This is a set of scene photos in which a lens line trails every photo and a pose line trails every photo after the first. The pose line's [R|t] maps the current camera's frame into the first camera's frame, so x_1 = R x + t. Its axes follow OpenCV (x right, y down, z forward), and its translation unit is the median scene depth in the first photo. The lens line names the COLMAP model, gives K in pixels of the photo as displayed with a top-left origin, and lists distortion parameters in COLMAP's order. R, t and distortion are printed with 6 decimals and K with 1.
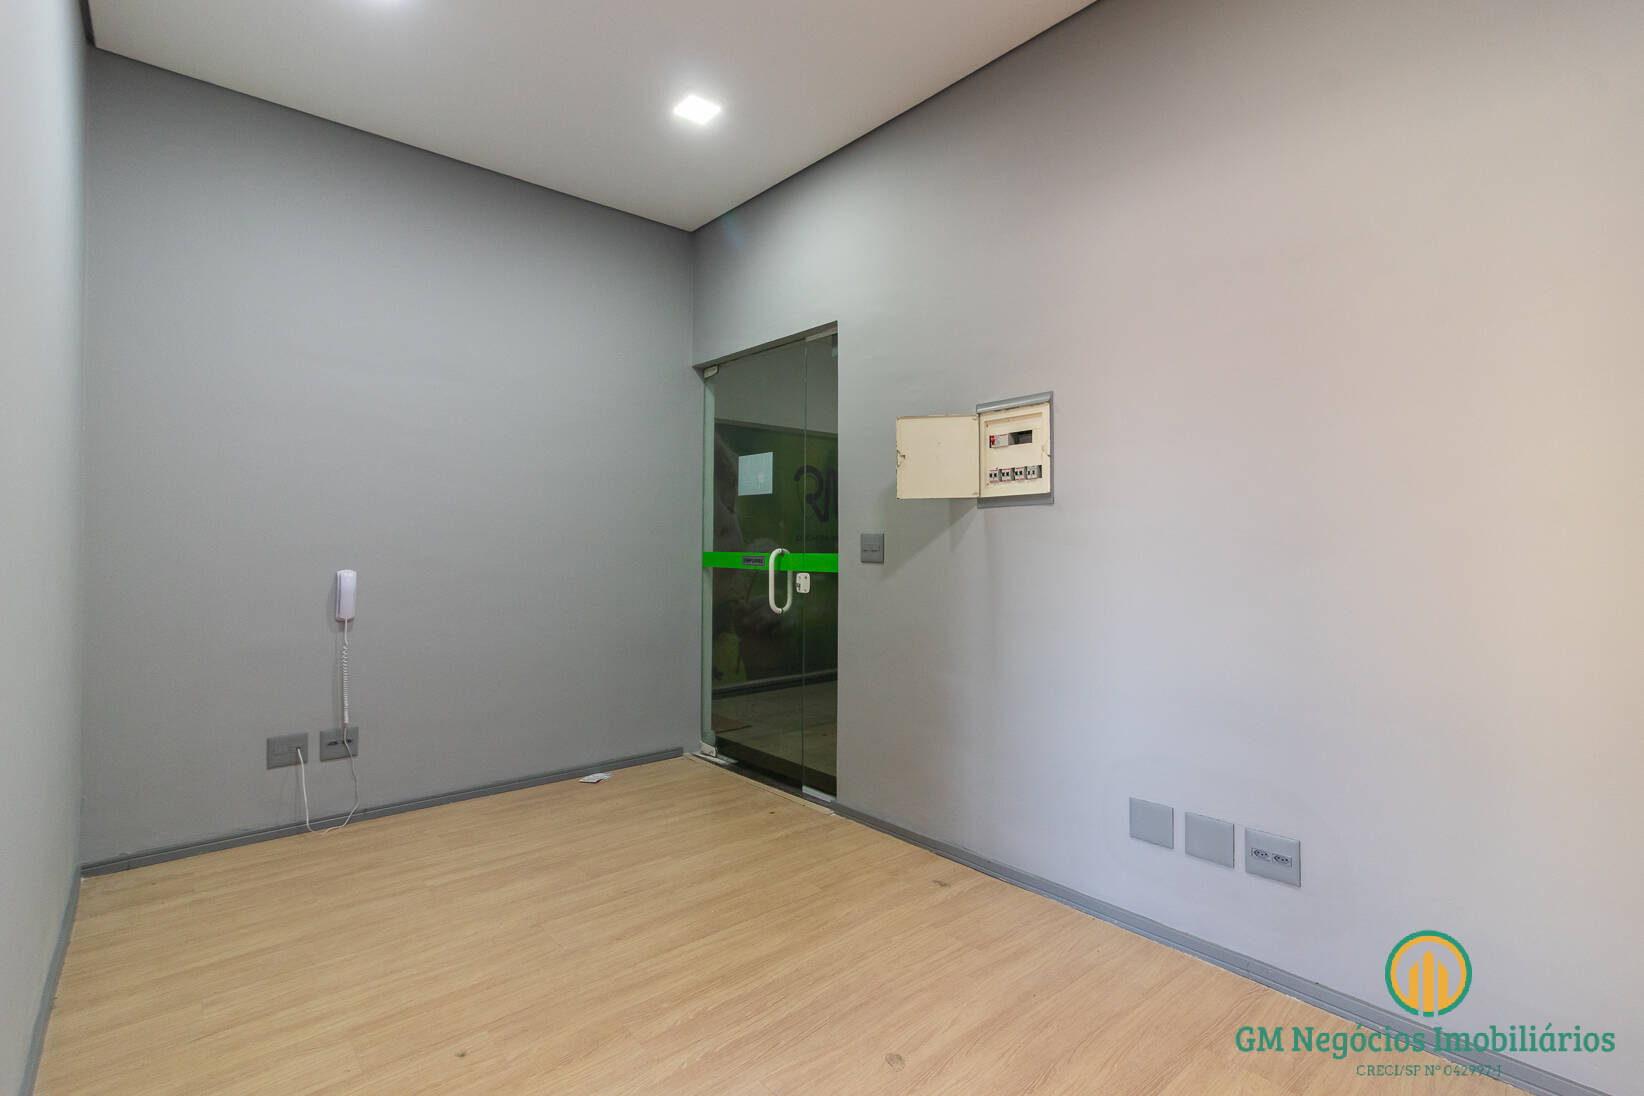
lens RADIAL K [[761.2, 0, 823.5], [0, 761.2, 543.5], [0, 0, 1]] dist [0.002023, 0.000330]
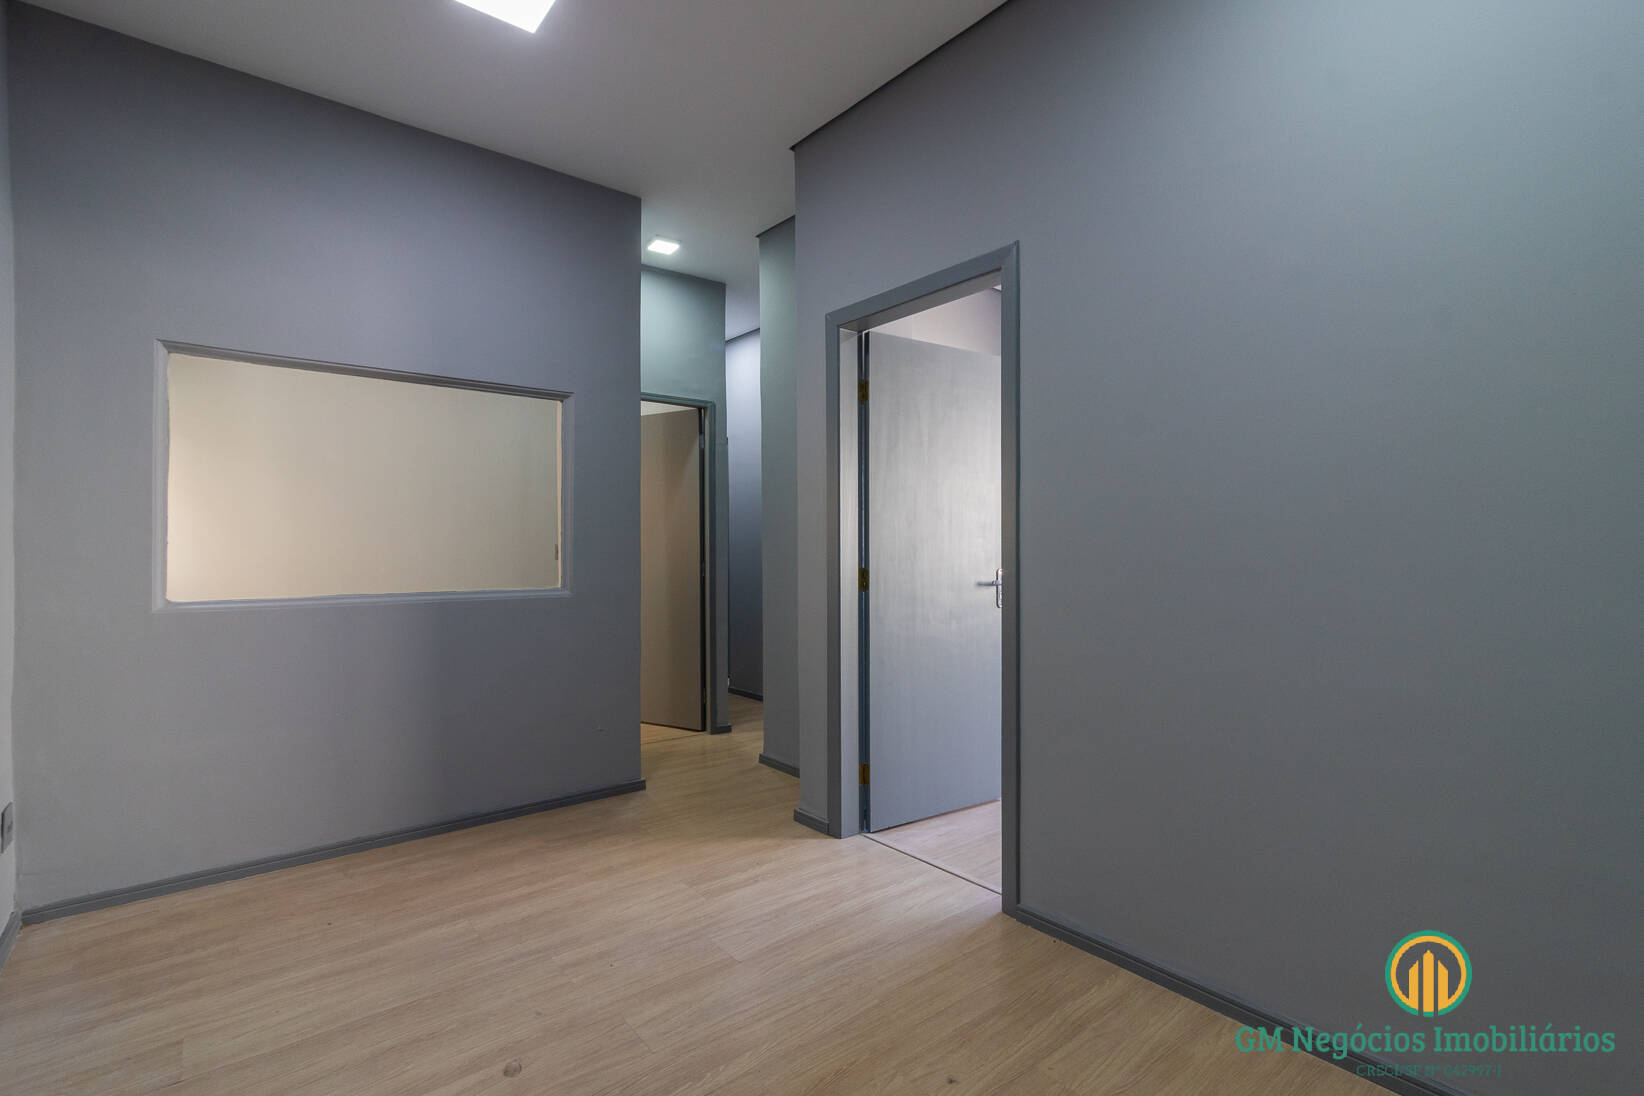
lens RADIAL K [[761.2, 0, 827.9], [0, 761.2, 553.3], [0, 0, 1]] dist [0.002023, 0.000330]
pose [[-0.999750, -0.003408, 0.022101, -0.268164], [-0.003321, 0.999987, 0.003975, -0.006527], [-0.022115, 0.003900, -0.999748, 1.567670]]
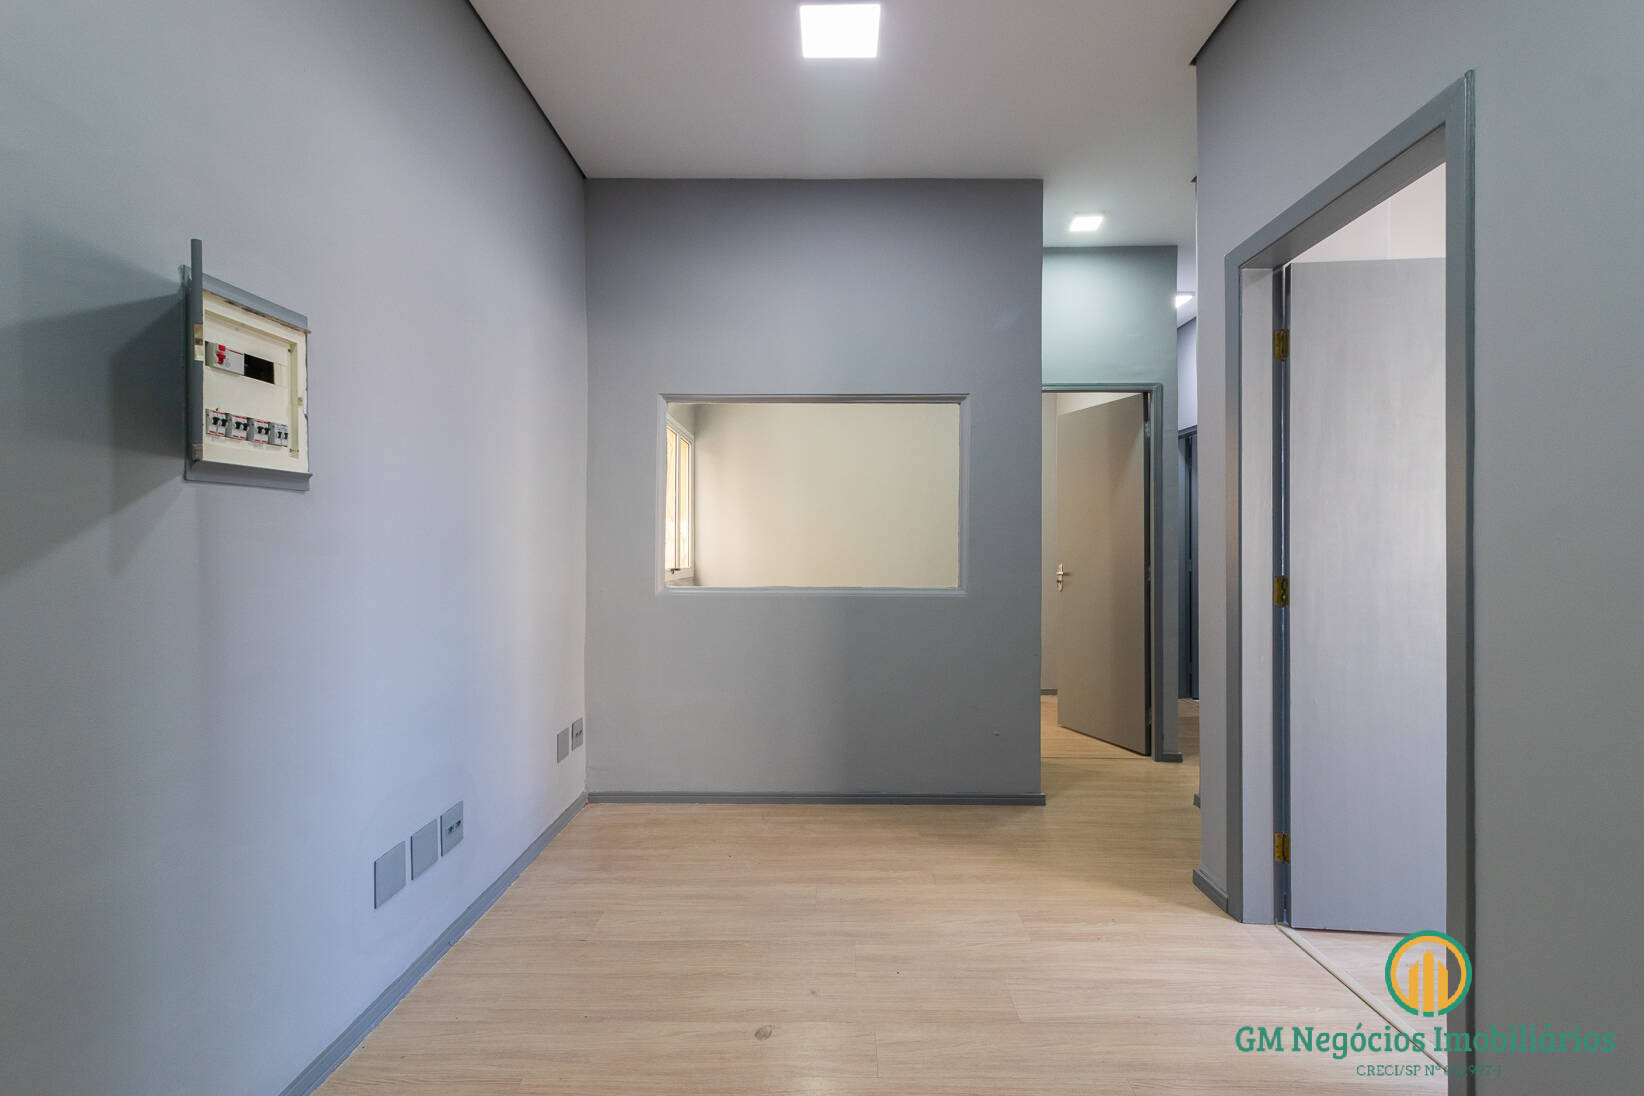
lens RADIAL K [[761.2, 0, 831.5], [0, 761.2, 550.7], [0, 0, 1]] dist [0.002023, 0.000330]
pose [[-0.754178, -0.009710, 0.656598, -0.535891], [-0.009160, 0.999949, 0.004266, -0.009182], [-0.656606, -0.002798, -0.754229, 1.378713]]
